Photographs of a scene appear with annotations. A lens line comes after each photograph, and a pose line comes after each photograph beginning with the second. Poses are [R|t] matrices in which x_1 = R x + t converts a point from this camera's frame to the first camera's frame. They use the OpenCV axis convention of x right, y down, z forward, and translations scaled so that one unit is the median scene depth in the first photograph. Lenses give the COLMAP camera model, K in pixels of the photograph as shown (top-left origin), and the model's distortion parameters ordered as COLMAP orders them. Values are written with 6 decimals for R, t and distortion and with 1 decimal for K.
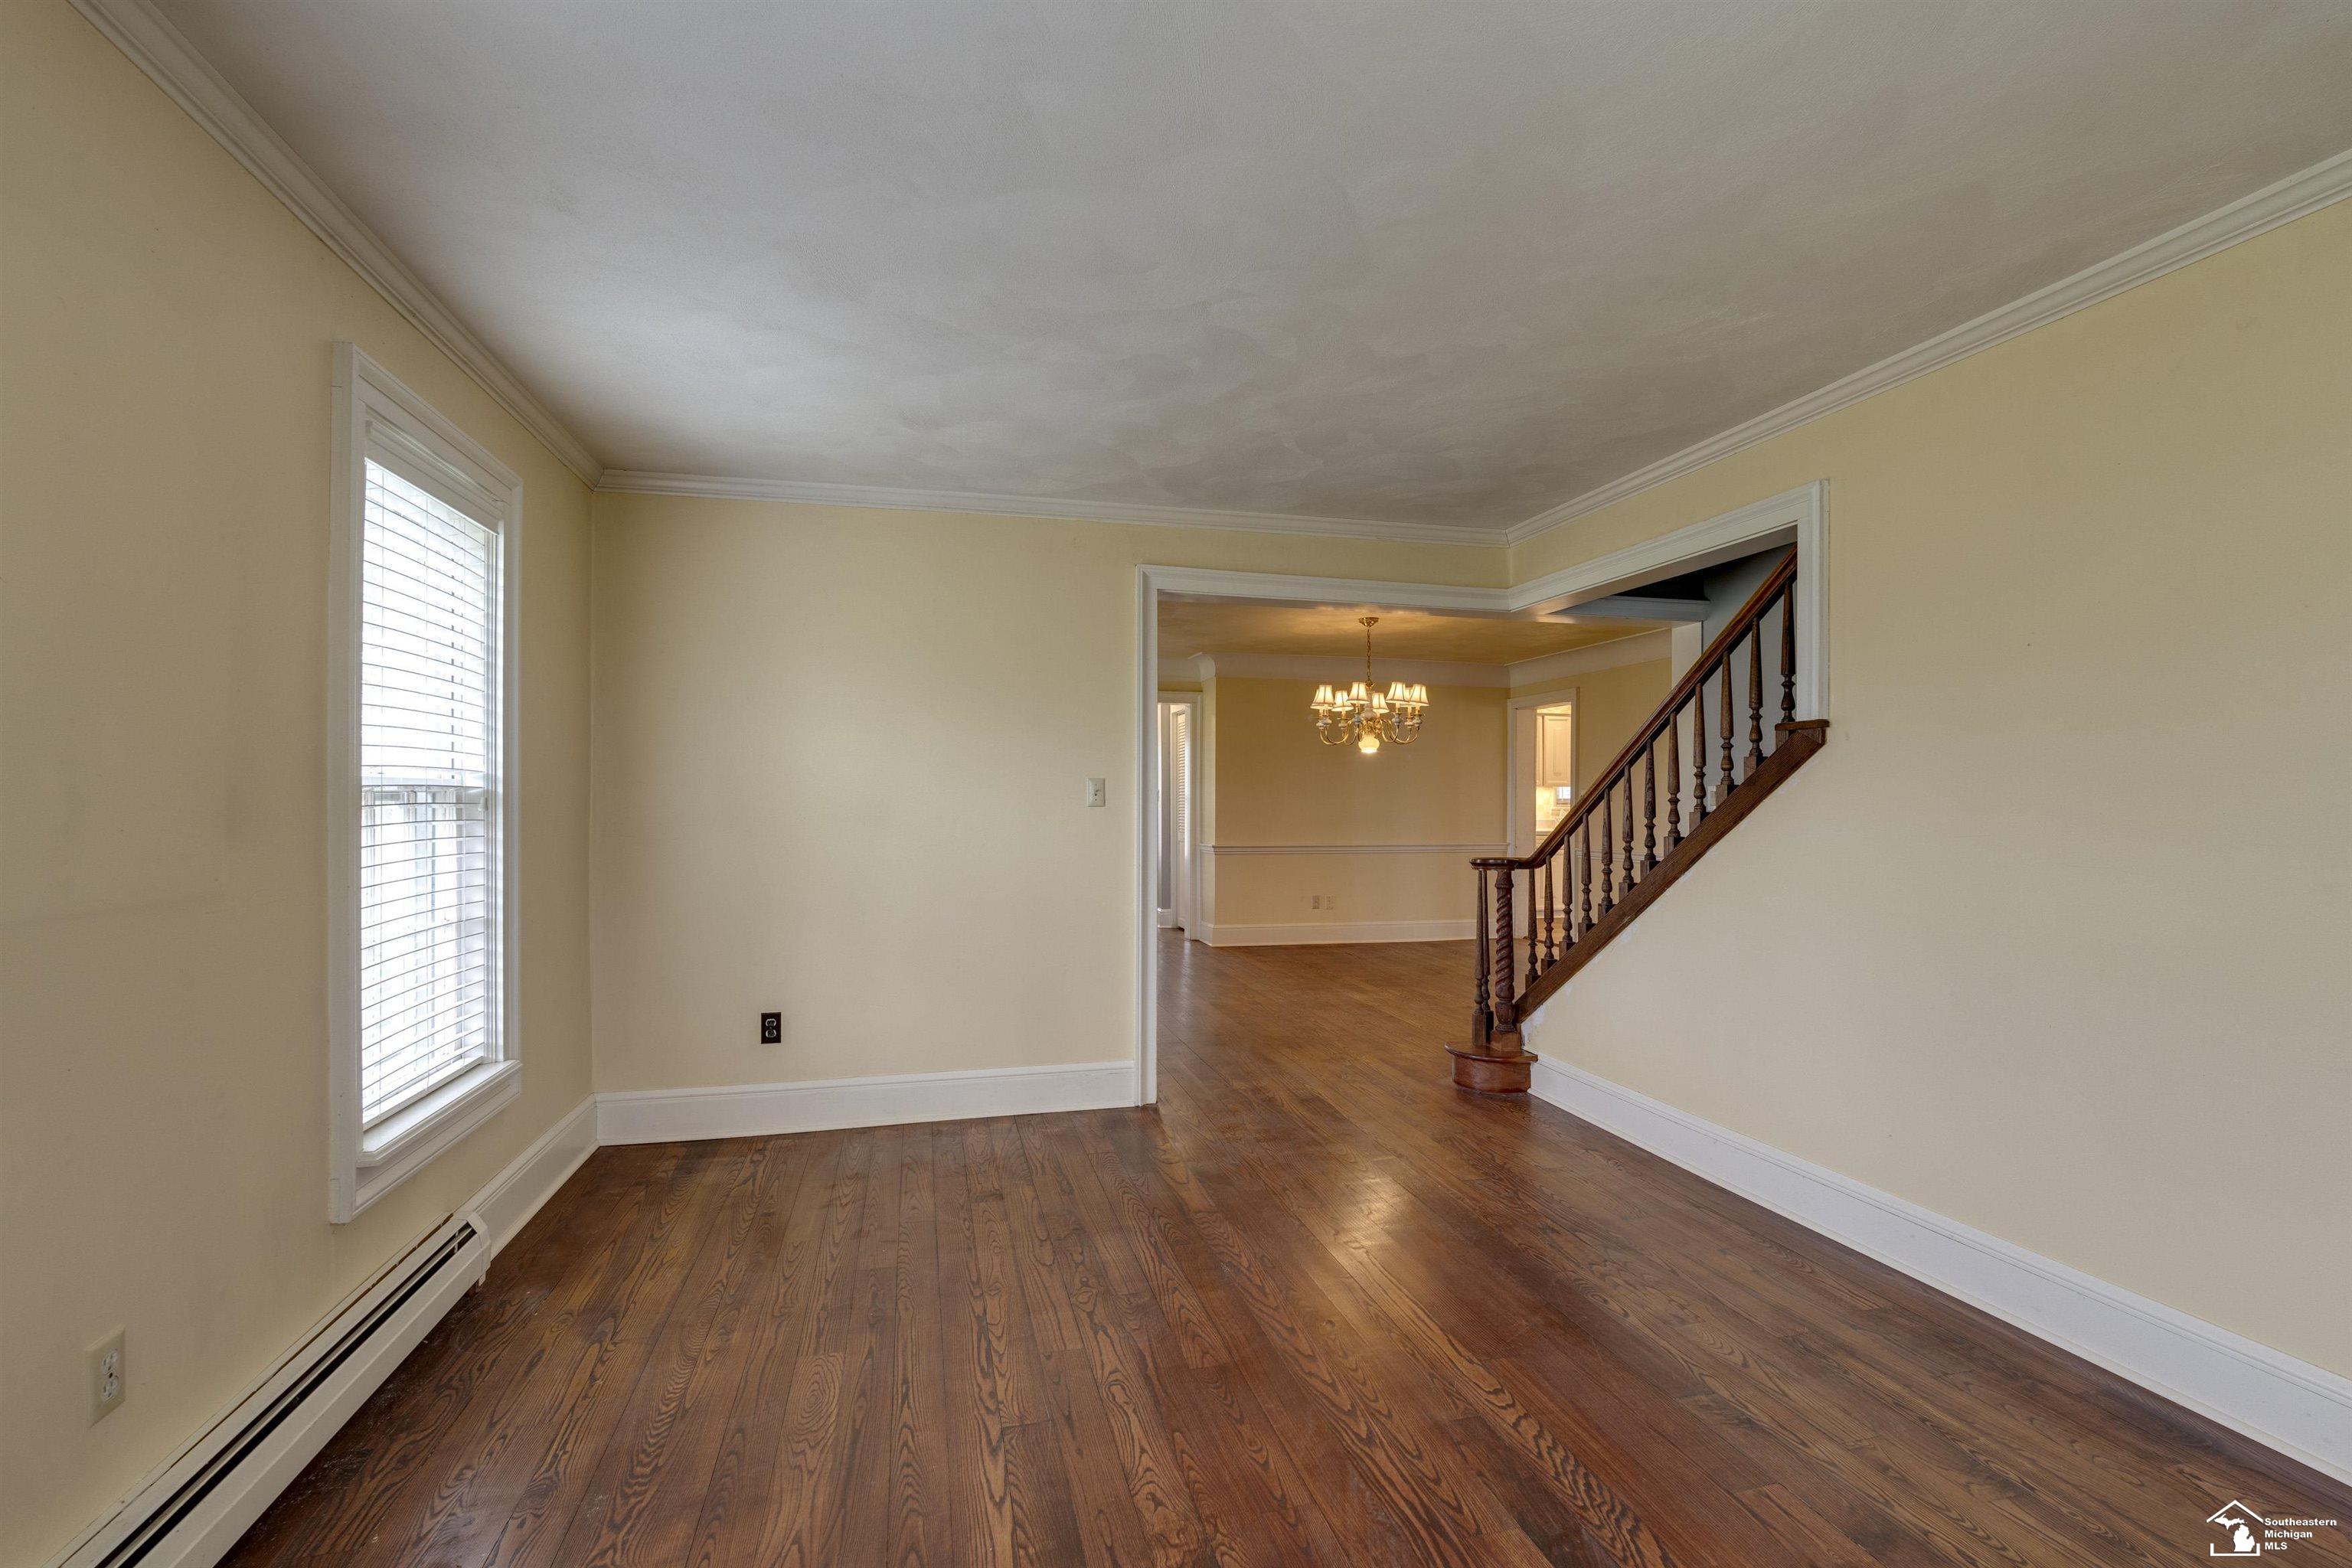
lens RADIAL K [[1019.8, 0, 1176.8], [0, 1019.8, 796.0], [0, 0, 1]] dist [-0.000391, 0.000022]
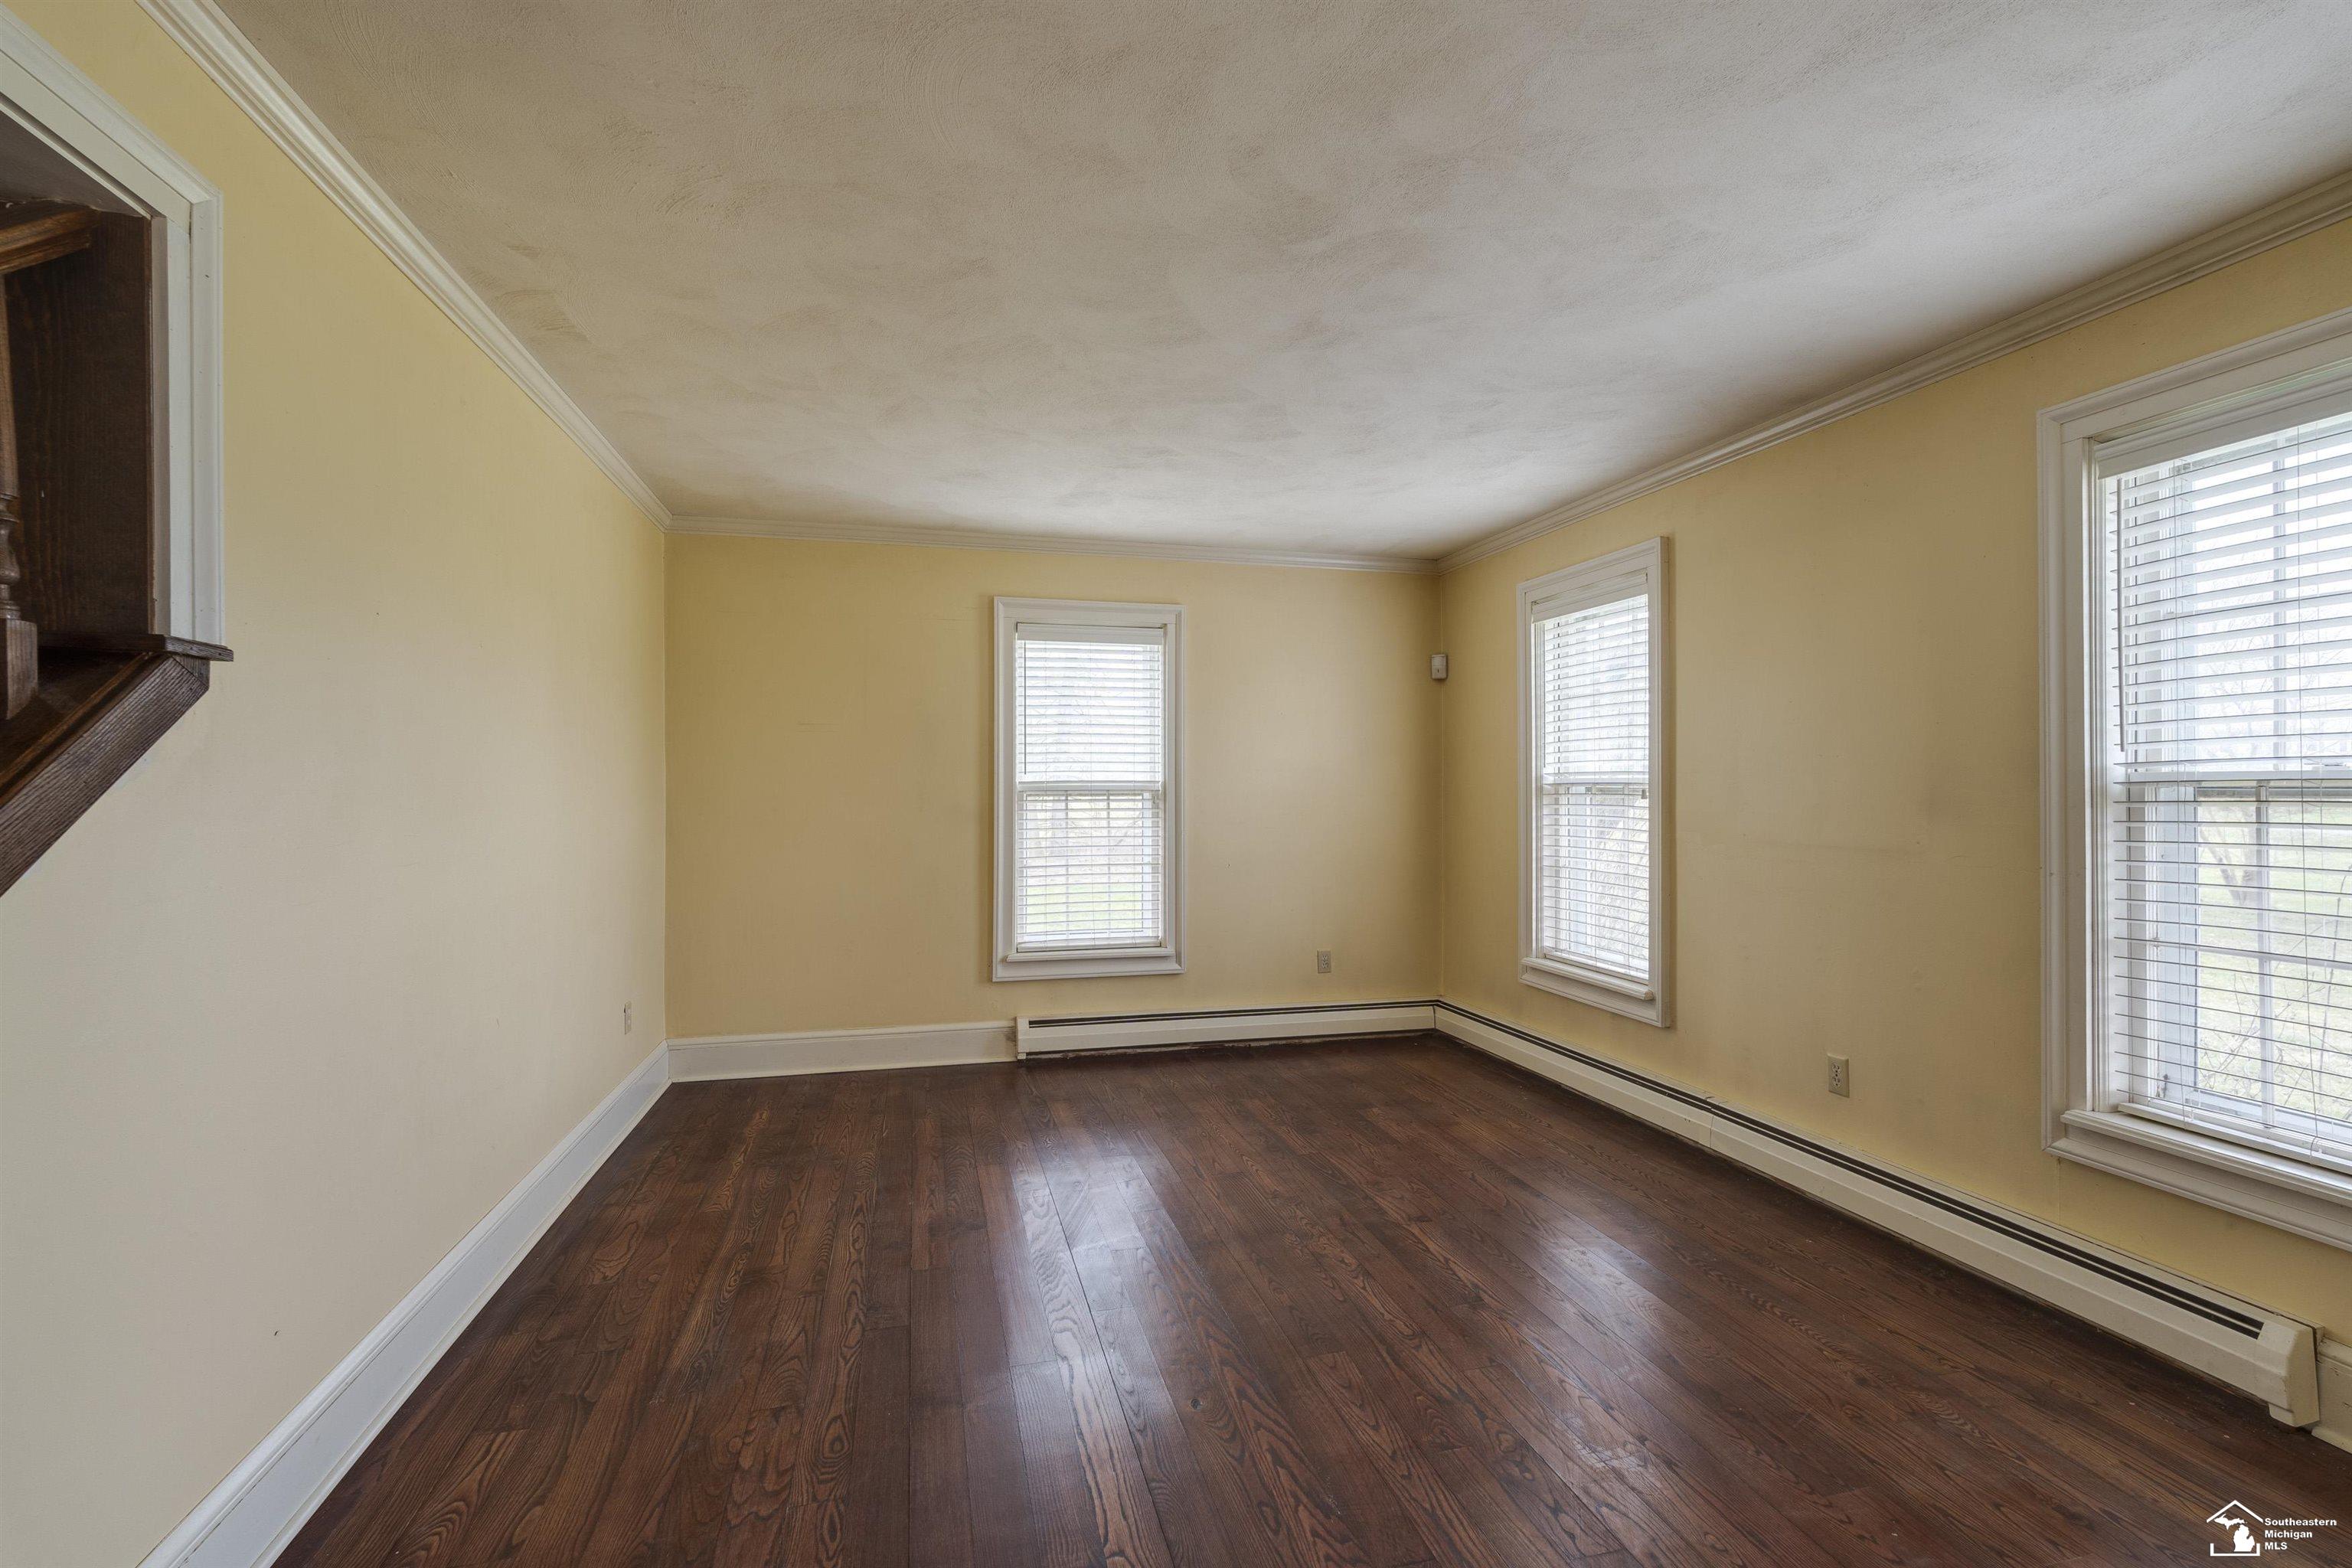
lens RADIAL K [[1019.8, 0, 1172.4], [0, 1019.8, 780.6], [0, 0, 1]] dist [-0.000391, 0.000022]
pose [[-0.999979, -0.002467, 0.005958, 0.169666], [-0.002505, 0.999976, -0.006451, -0.003590], [-0.005942, -0.006466, -0.999961, 1.895305]]
